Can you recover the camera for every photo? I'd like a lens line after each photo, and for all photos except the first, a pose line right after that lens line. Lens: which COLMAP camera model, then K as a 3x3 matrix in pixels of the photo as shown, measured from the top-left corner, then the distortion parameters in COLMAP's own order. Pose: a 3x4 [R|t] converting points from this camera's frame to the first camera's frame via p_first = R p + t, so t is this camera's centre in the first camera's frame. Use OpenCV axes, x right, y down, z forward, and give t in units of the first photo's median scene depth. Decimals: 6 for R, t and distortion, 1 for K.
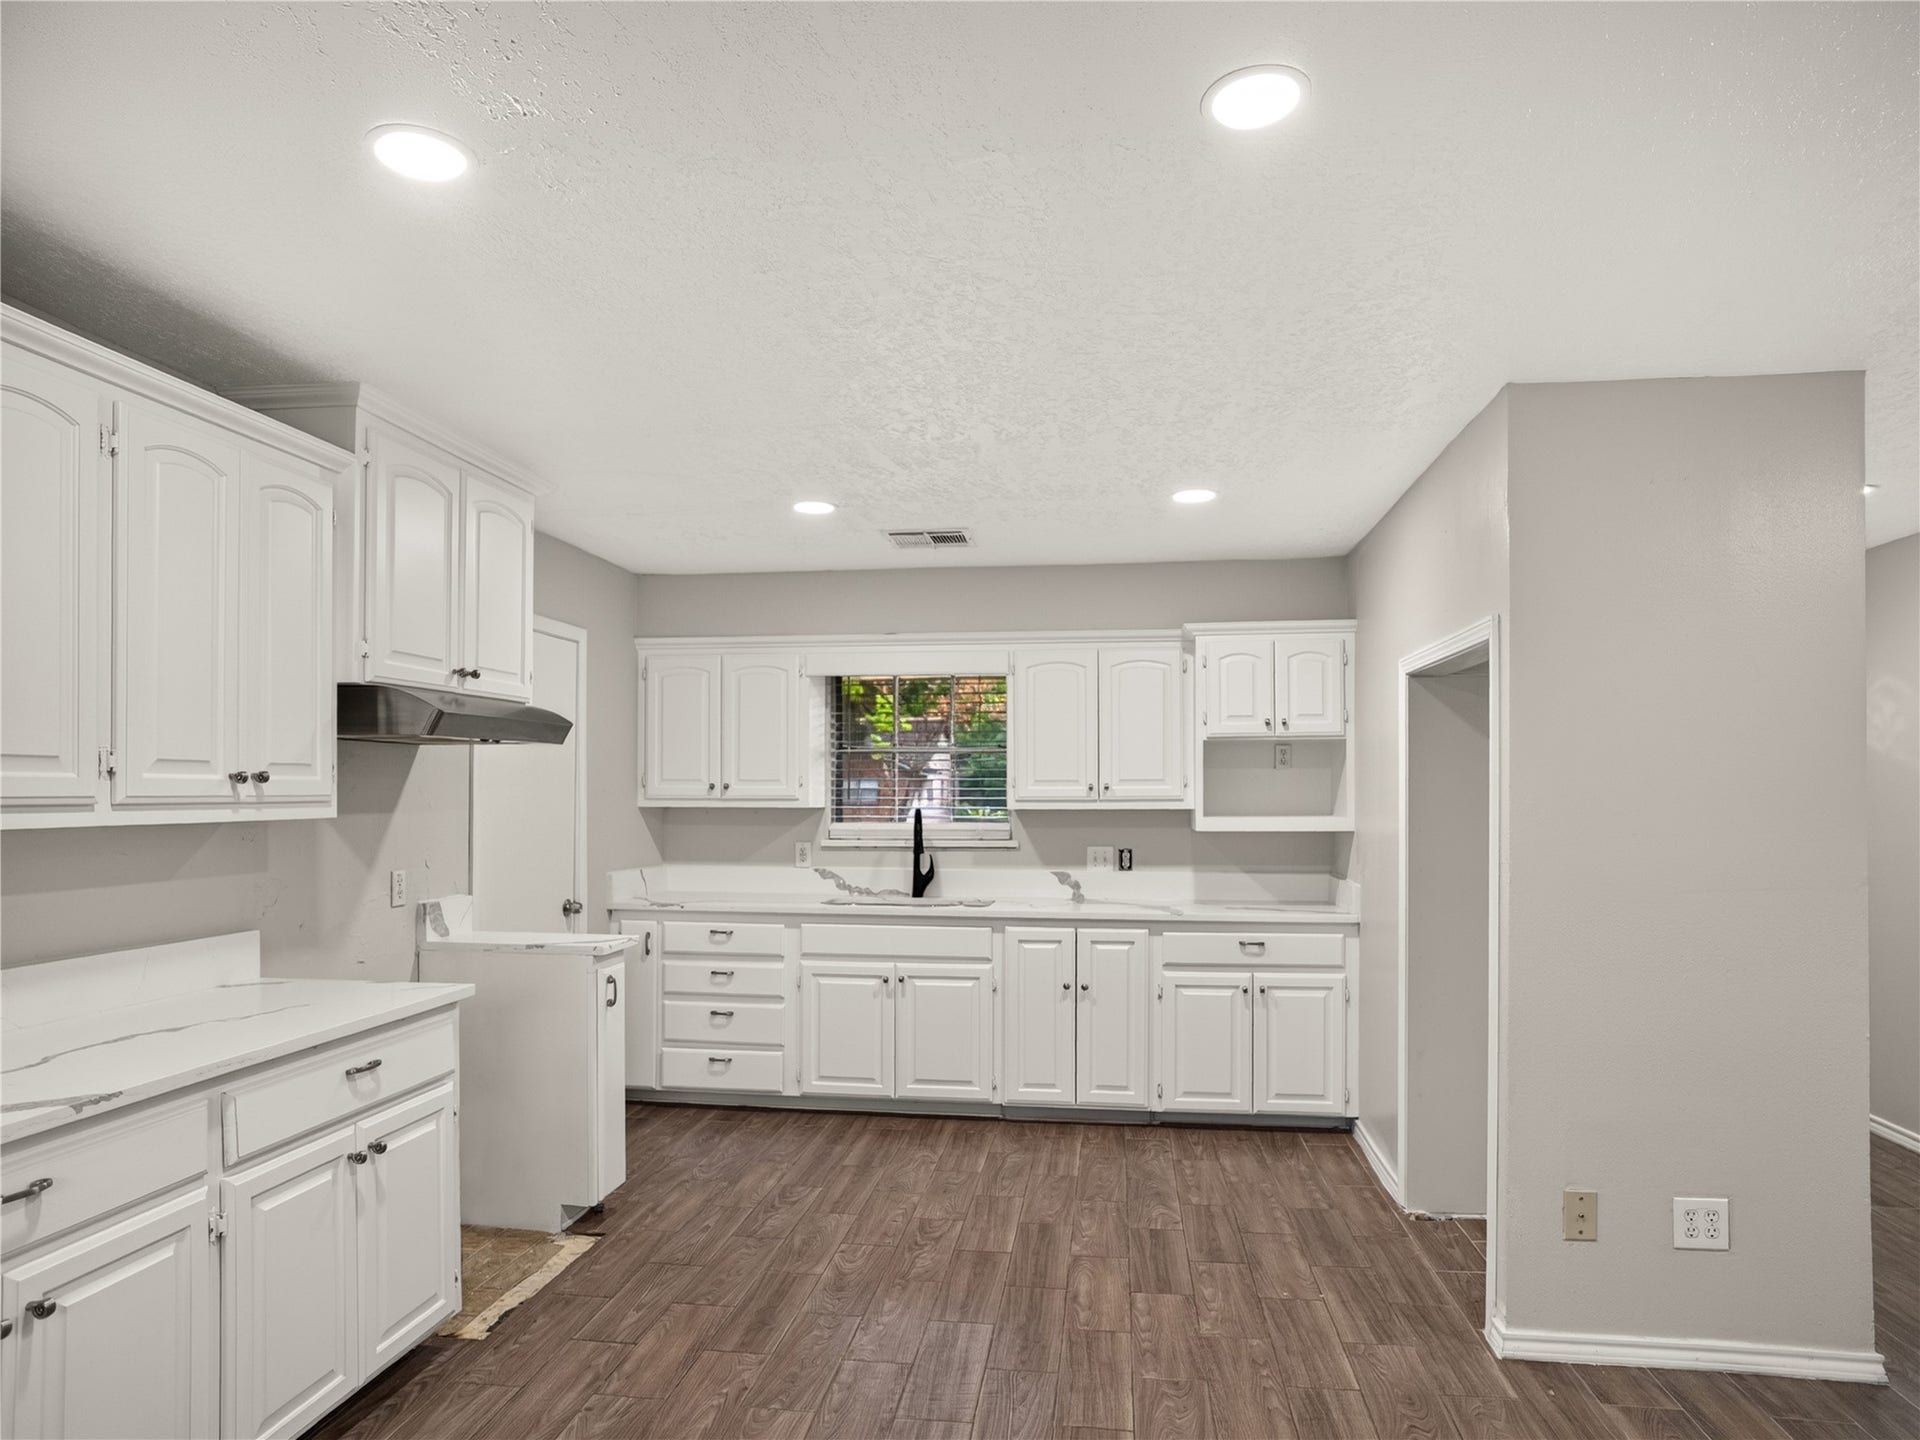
lens RADIAL K [[1209.7, 0, 867.5], [0, 1209.7, 779.8], [0, 0, 1]] dist [-0.067453, 0.036890]
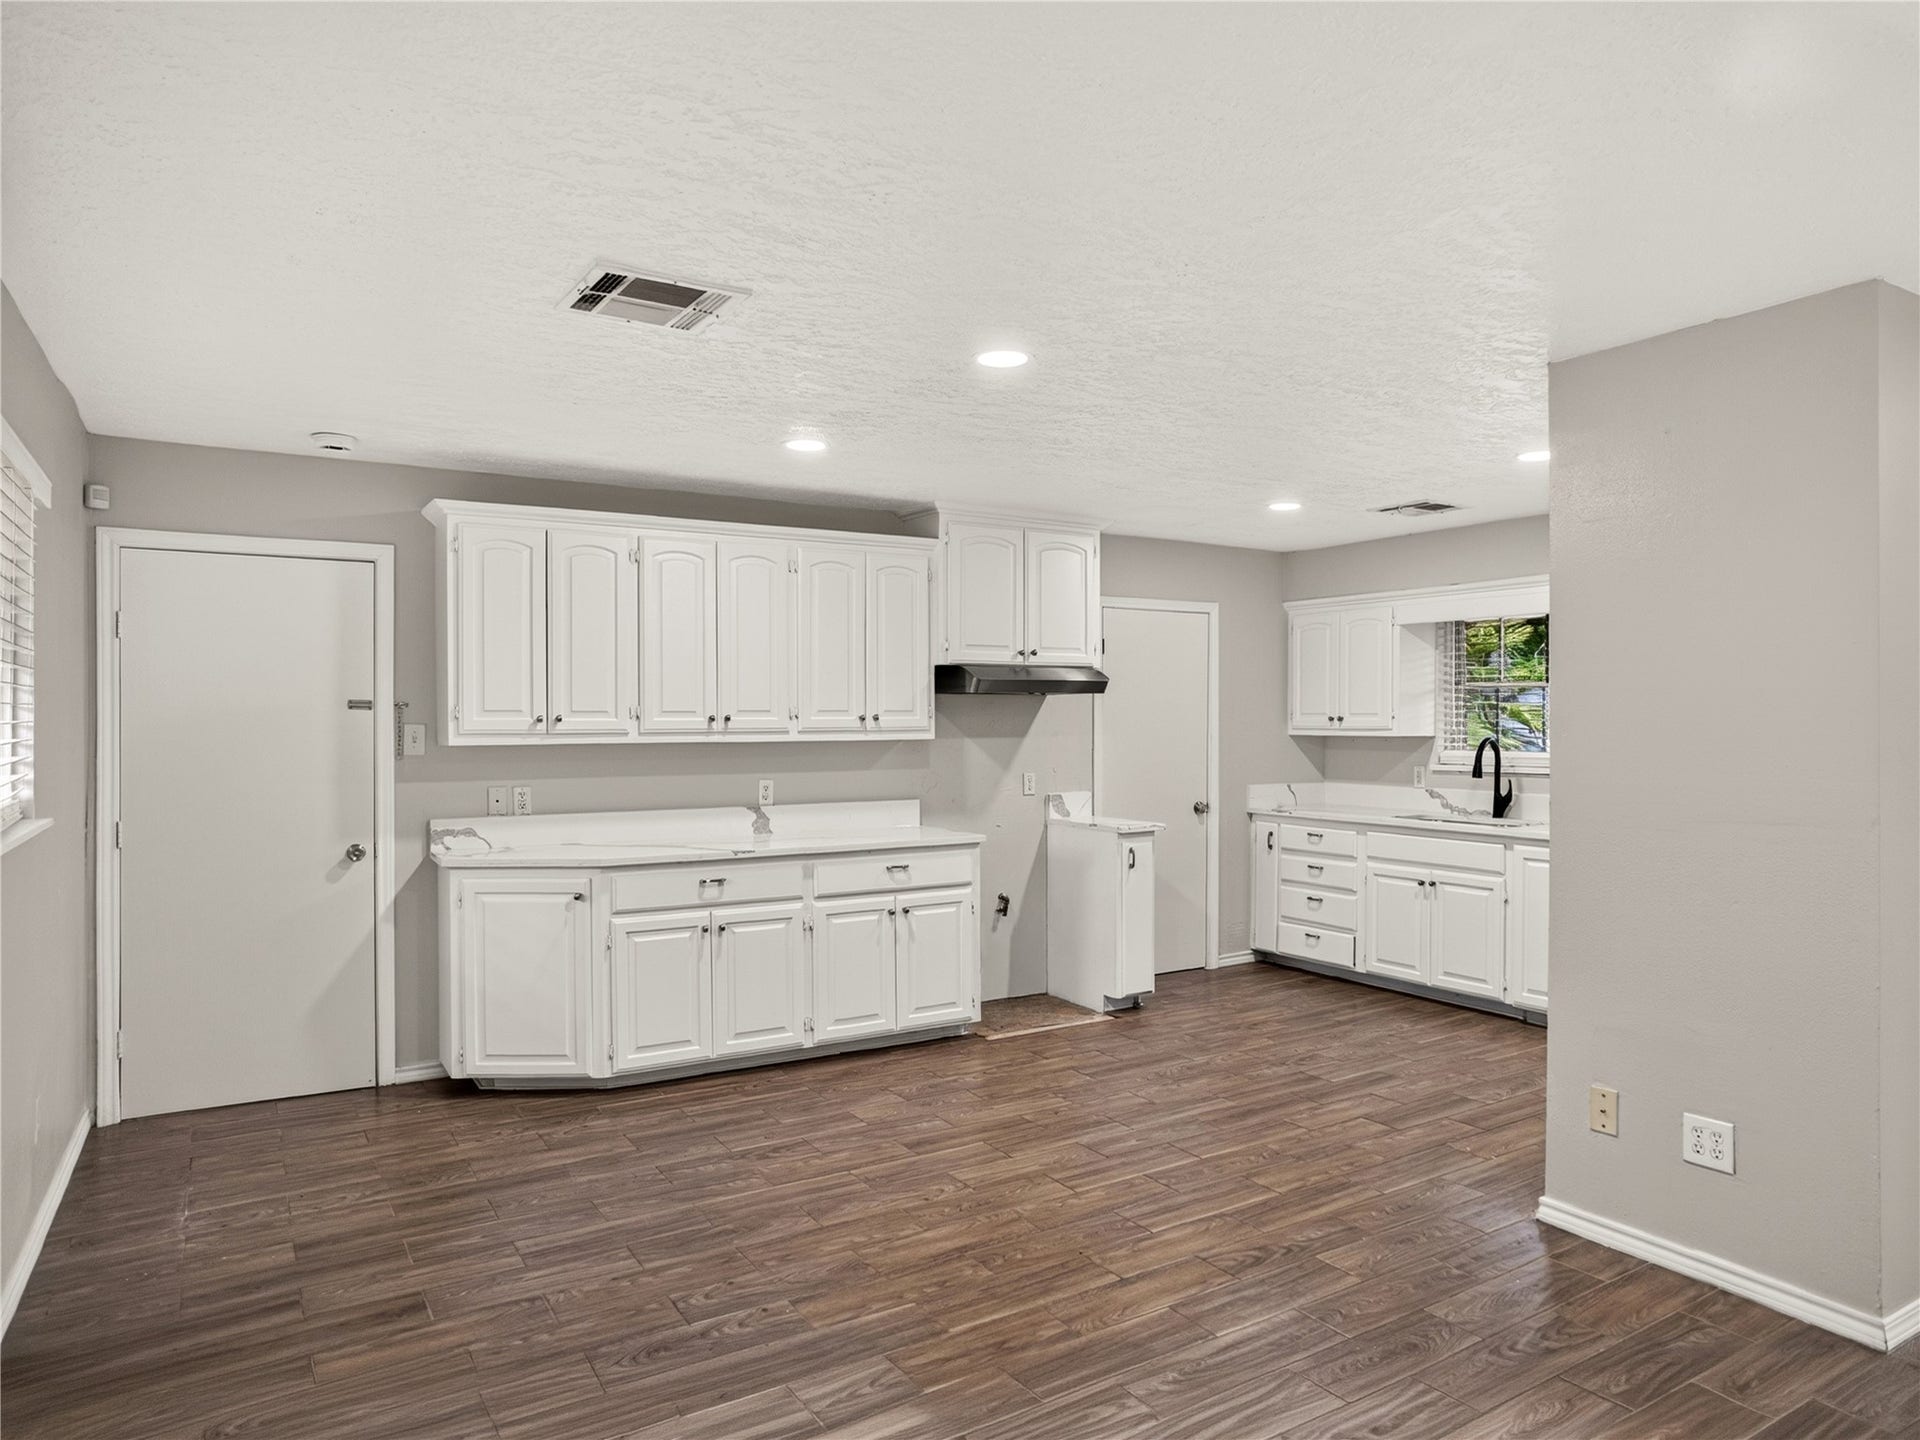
lens RADIAL K [[1286.1, 0, 960.0], [0, 1286.1, 720.0], [0, 0, 1]] dist [-0.040531, 0.017354]
pose [[0.623158, -0.002537, -0.782092, 0.905992], [0.010525, 0.999931, 0.005143, -0.005687], [0.782026, -0.011437, 0.623141, -0.159600]]
